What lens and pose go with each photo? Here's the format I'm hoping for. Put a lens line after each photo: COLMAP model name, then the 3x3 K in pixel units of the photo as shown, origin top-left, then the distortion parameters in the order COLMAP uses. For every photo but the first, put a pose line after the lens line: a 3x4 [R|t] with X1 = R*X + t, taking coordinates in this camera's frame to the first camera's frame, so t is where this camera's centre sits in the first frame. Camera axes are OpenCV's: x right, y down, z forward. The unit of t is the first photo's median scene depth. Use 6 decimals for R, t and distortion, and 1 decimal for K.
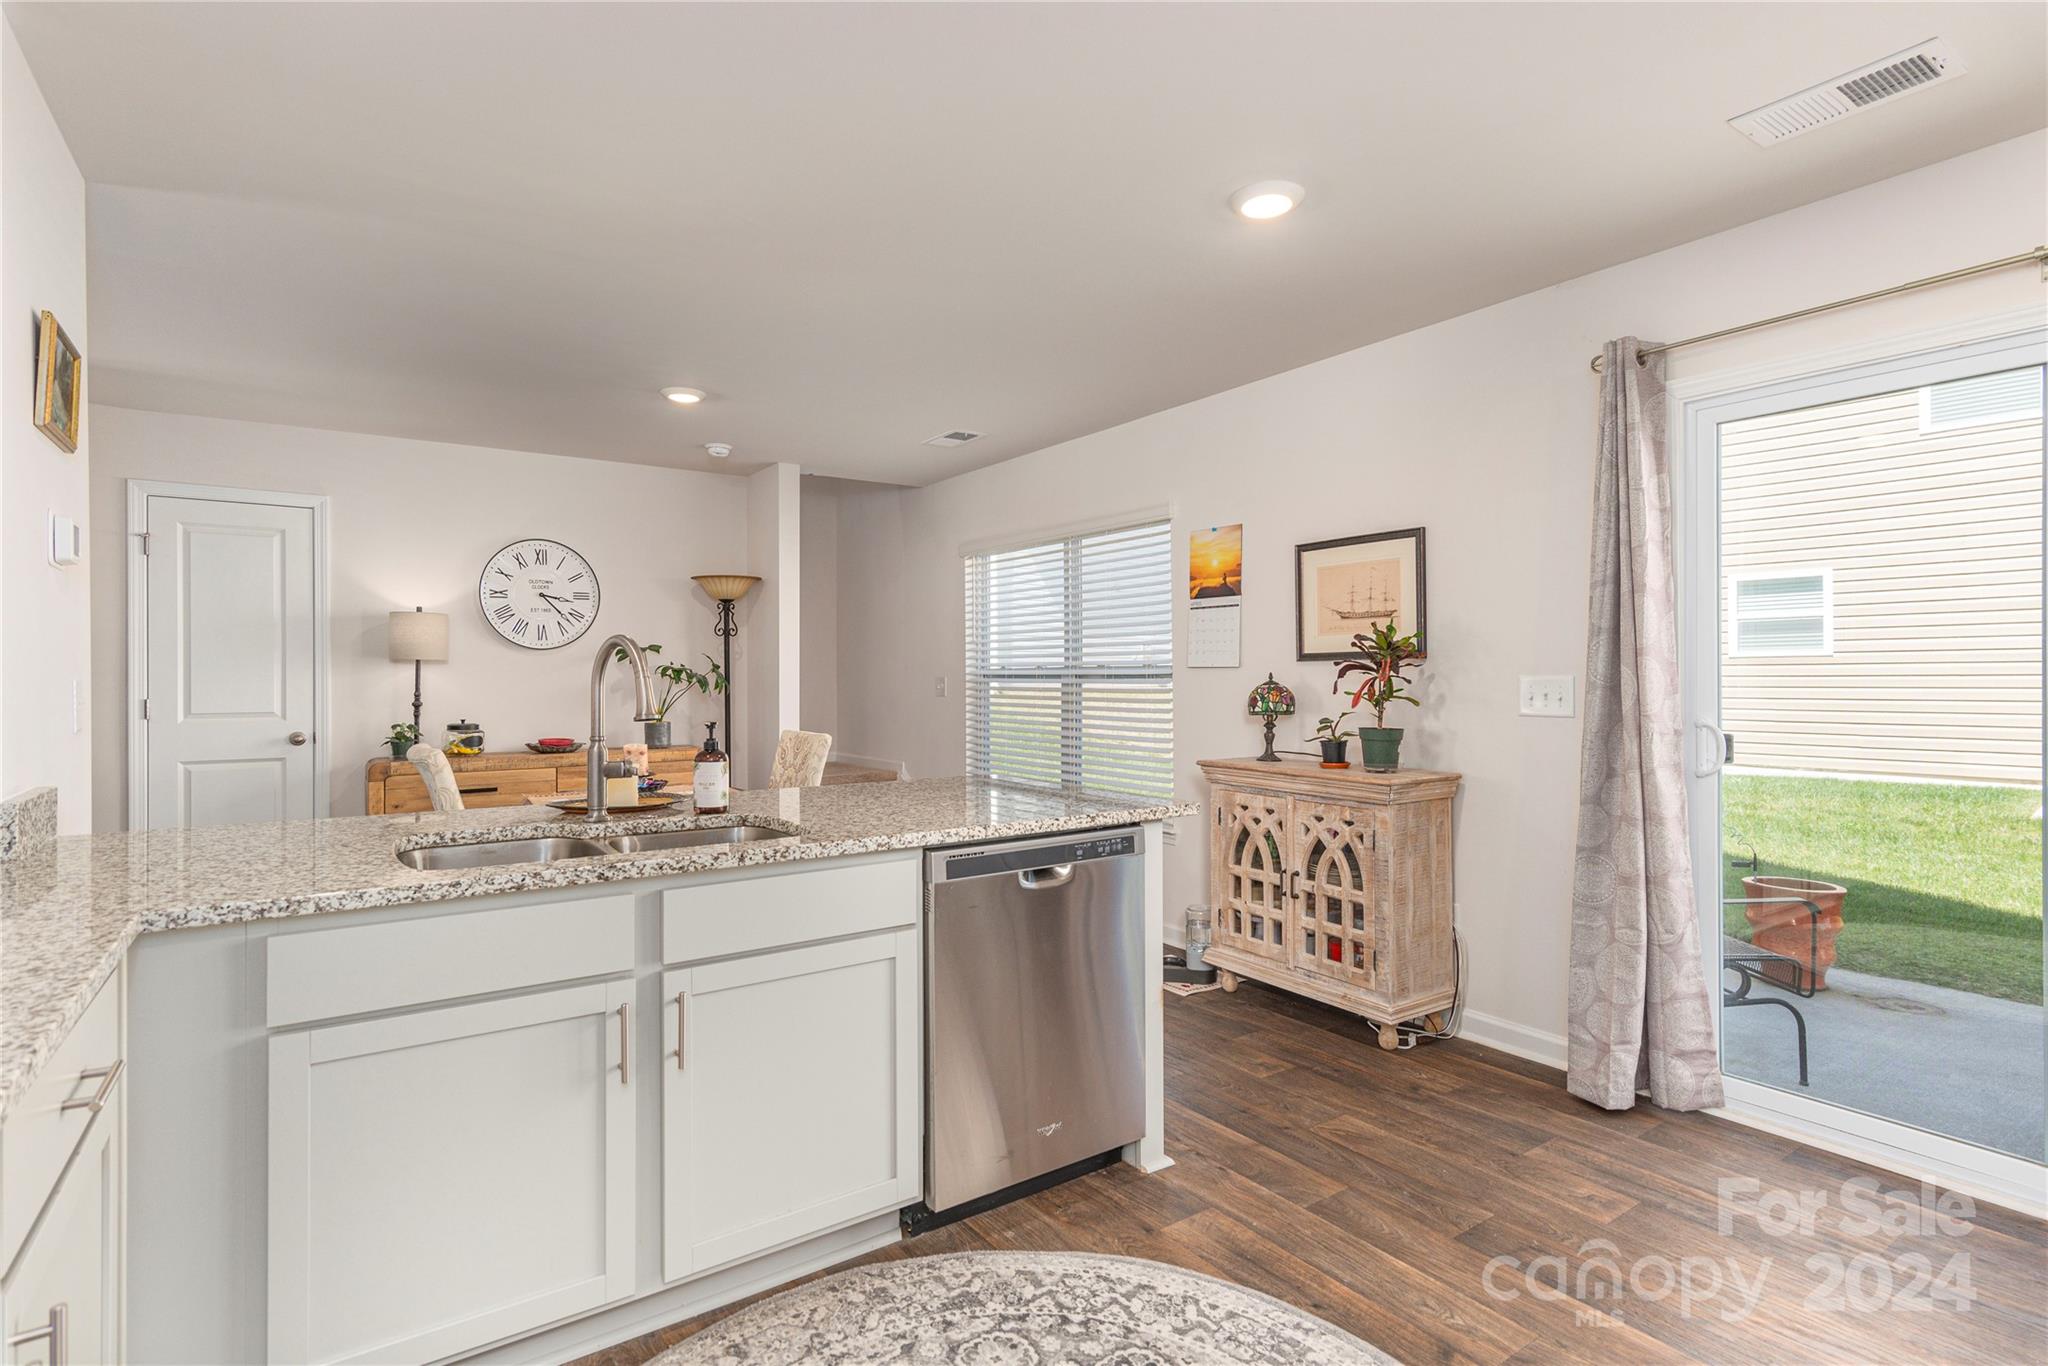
lens RADIAL K [[1035.3, 0, 1002.4], [0, 1035.3, 689.6], [0, 0, 1]] dist [0.010887, -0.001850]
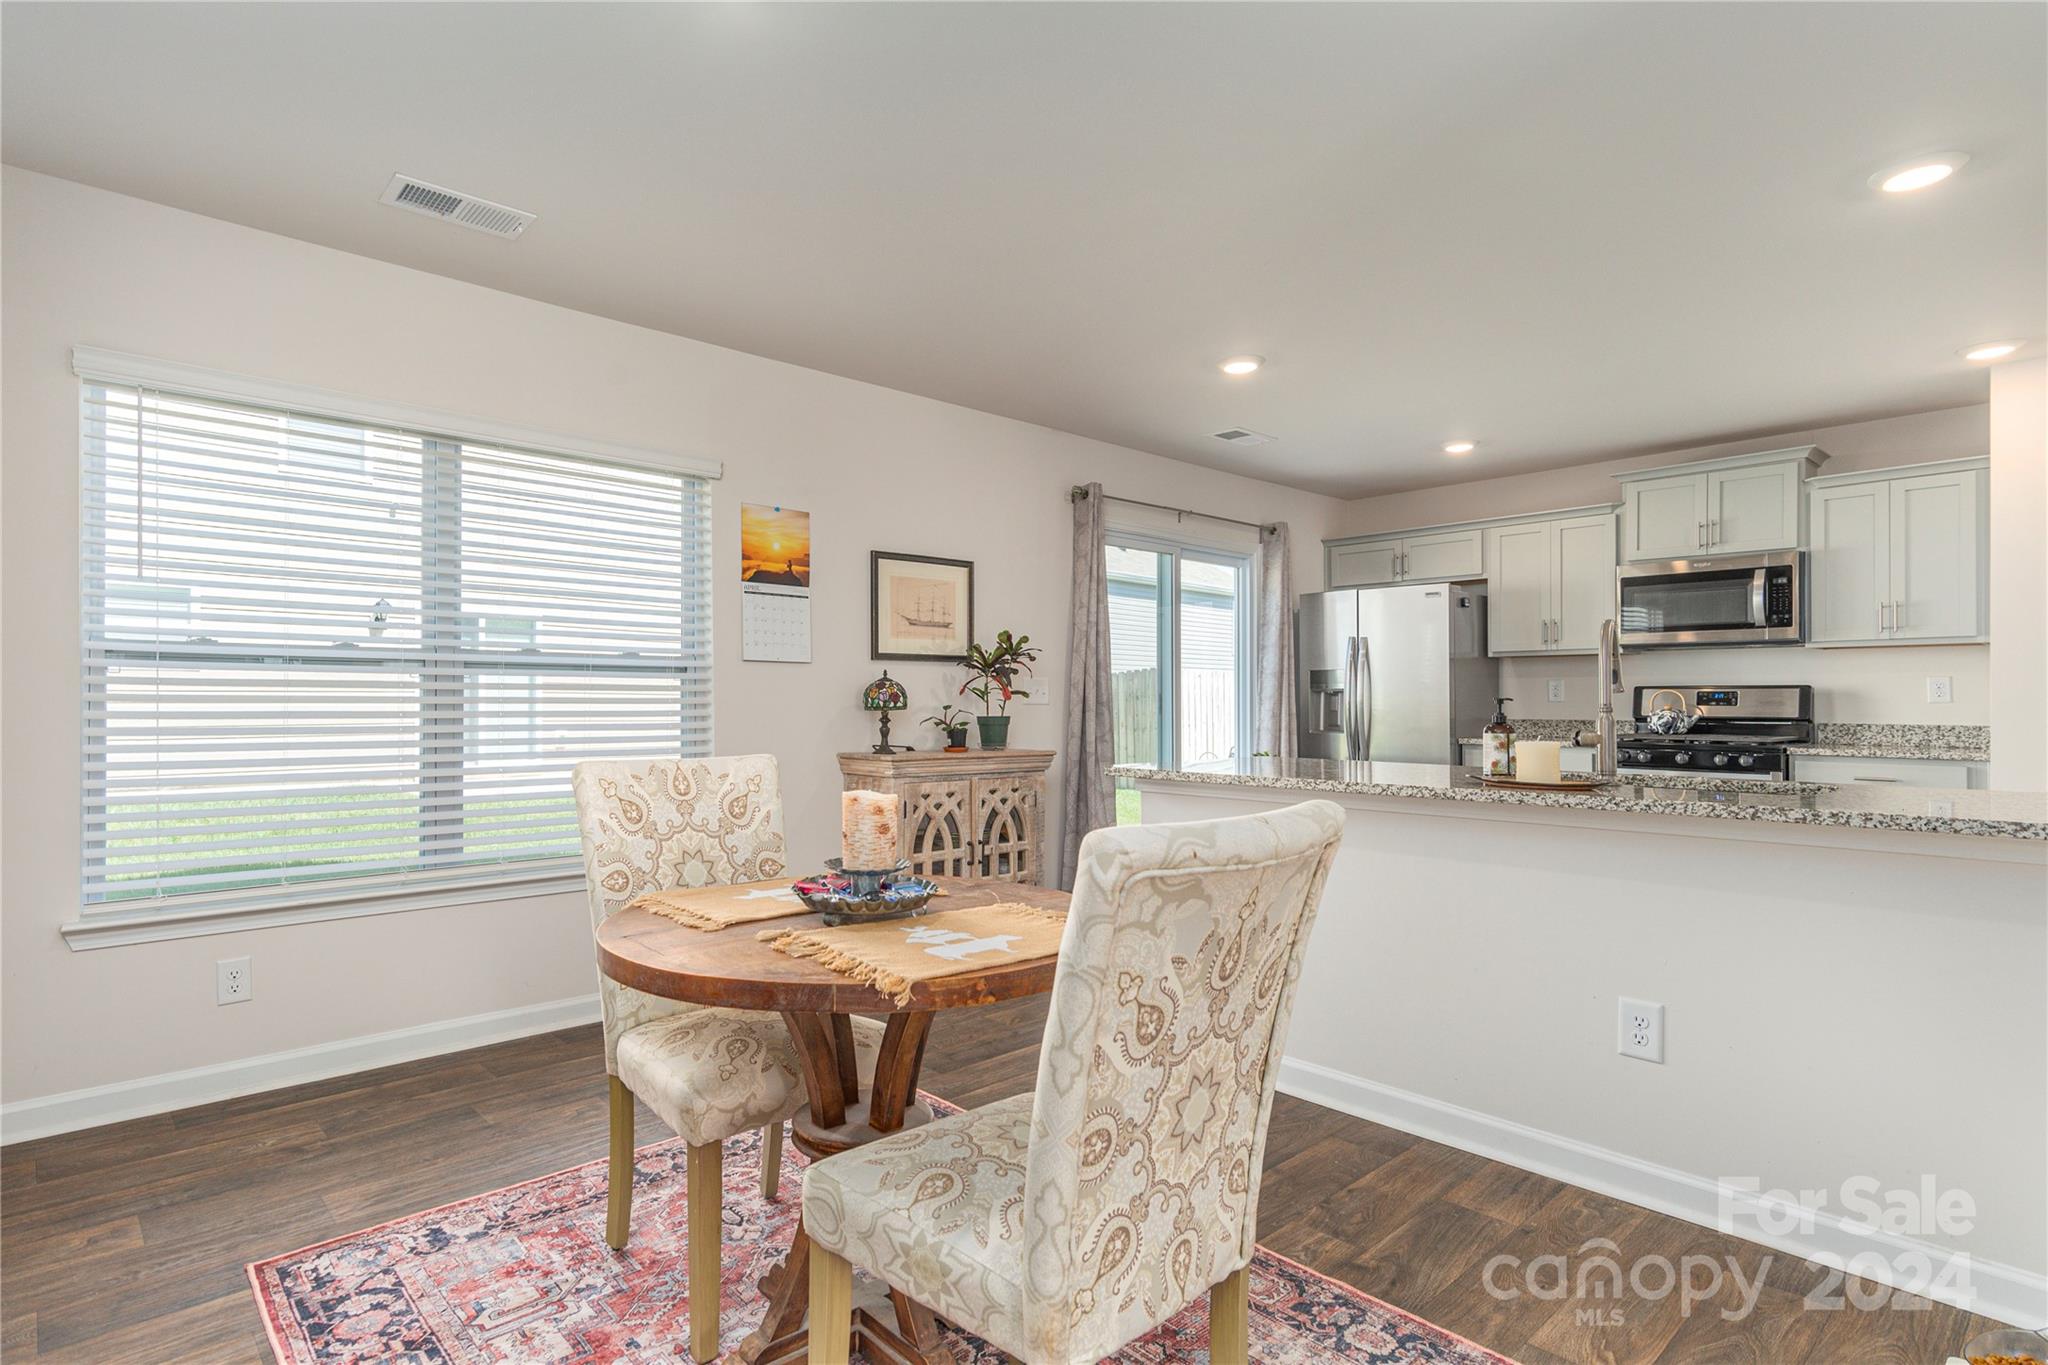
lens RADIAL K [[1035.3, 0, 1002.4], [0, 1035.3, 689.1], [0, 0, 1]] dist [0.010887, -0.001850]
pose [[-0.144738, 0.014332, 0.989366, -0.632522], [0.011098, 0.999856, -0.012860, 0.014554], [-0.989408, 0.009119, -0.144876, 0.824392]]
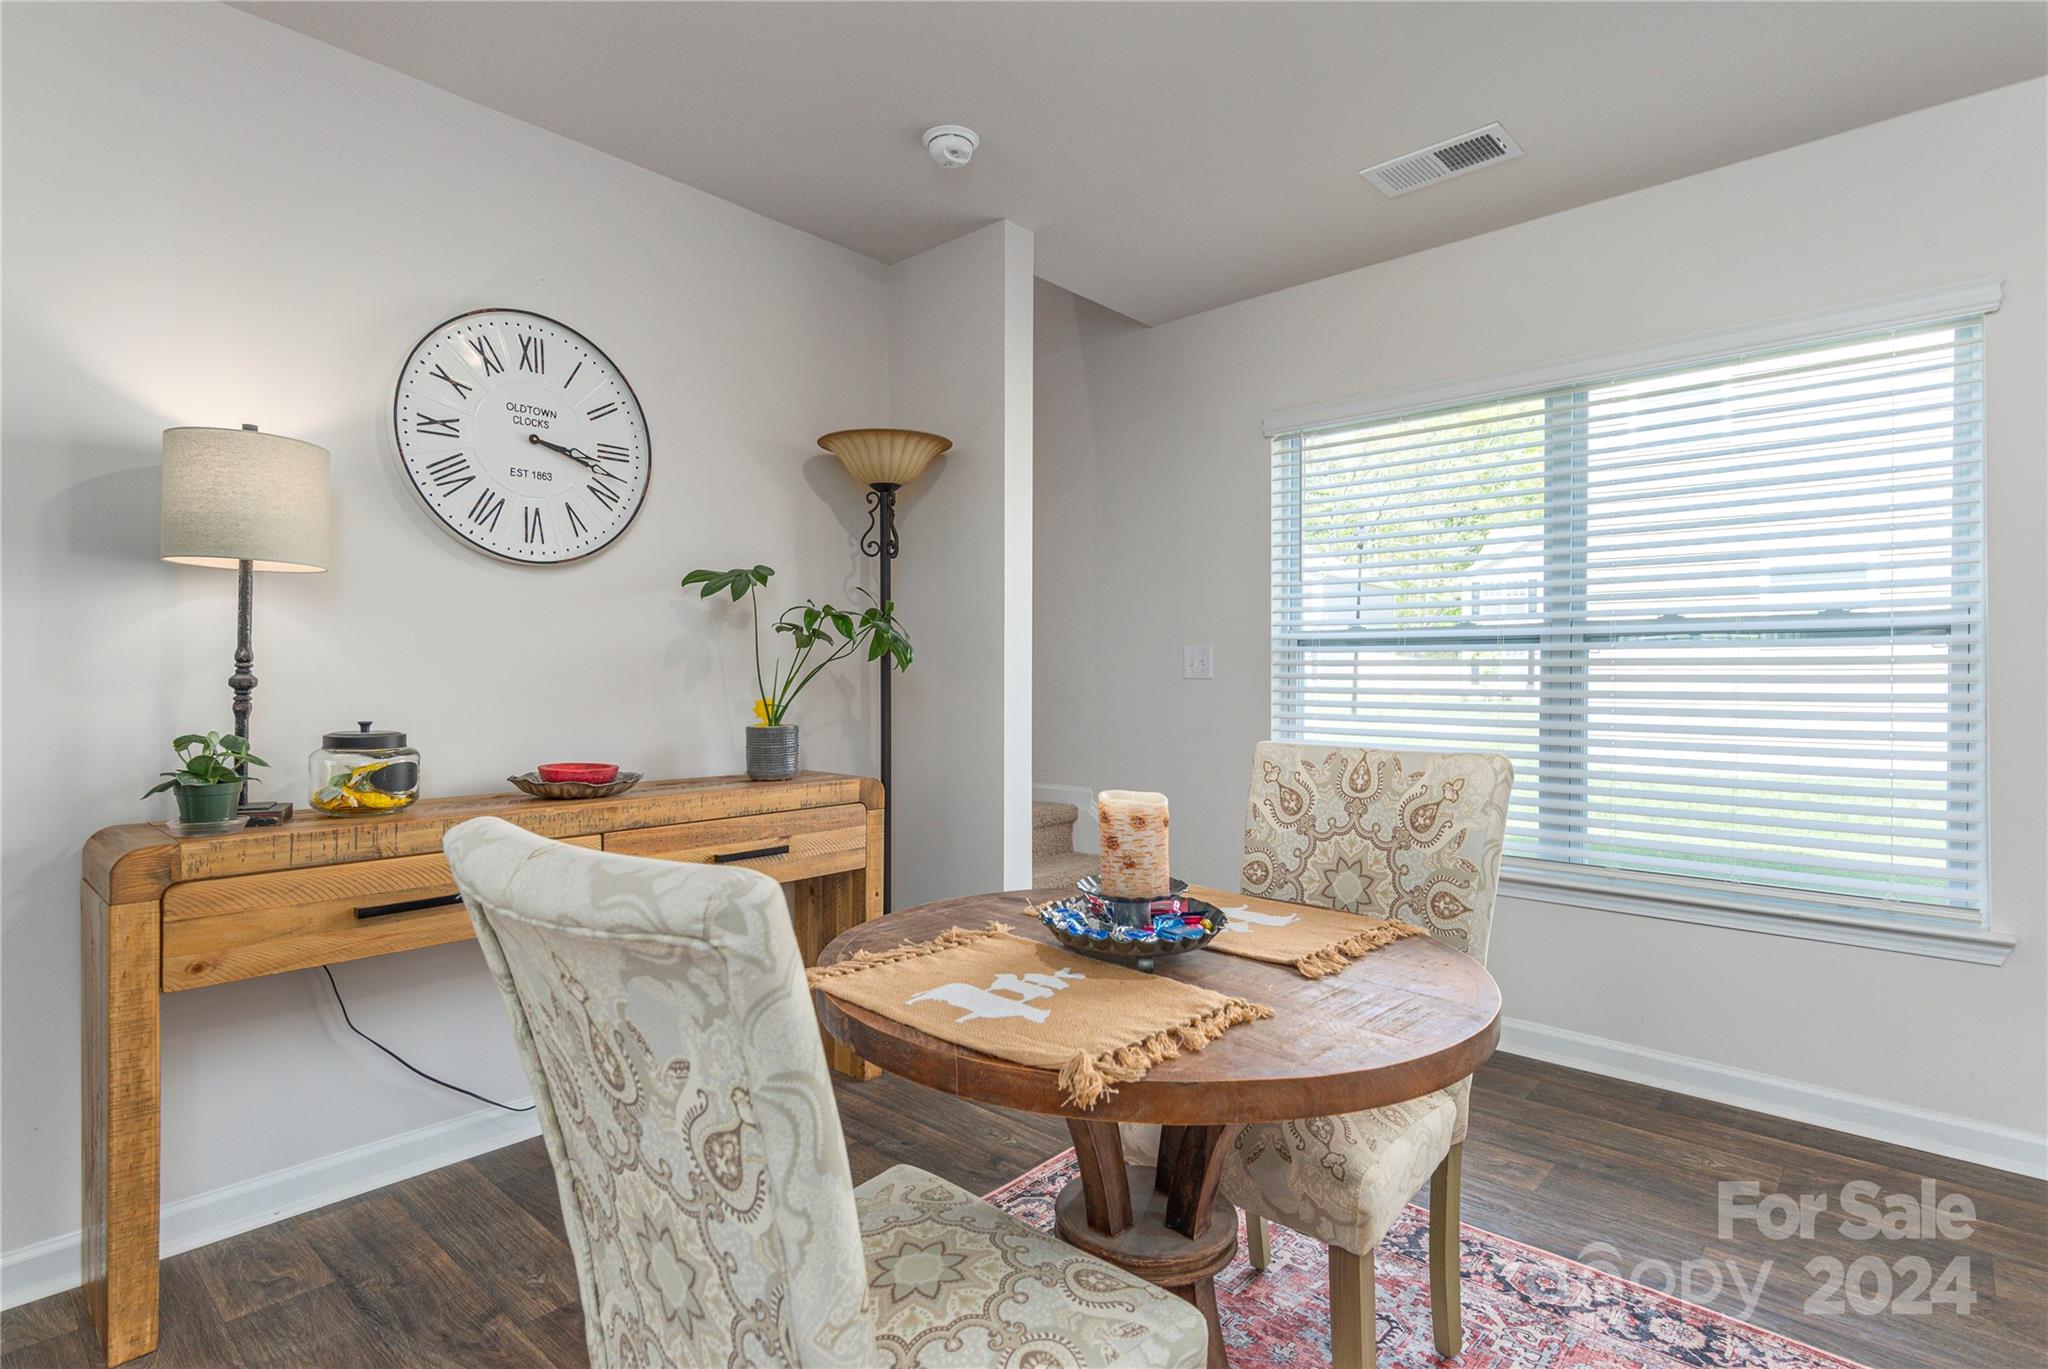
lens RADIAL K [[1035.3, 0, 1002.4], [0, 1035.3, 691.1], [0, 0, 1]] dist [0.010887, -0.001850]
pose [[0.973505, 0.000678, 0.228663, -0.381036], [-0.000698, 1.000000, 0.000006, 0.017193], [-0.228663, -0.000165, 0.973506, 0.568198]]
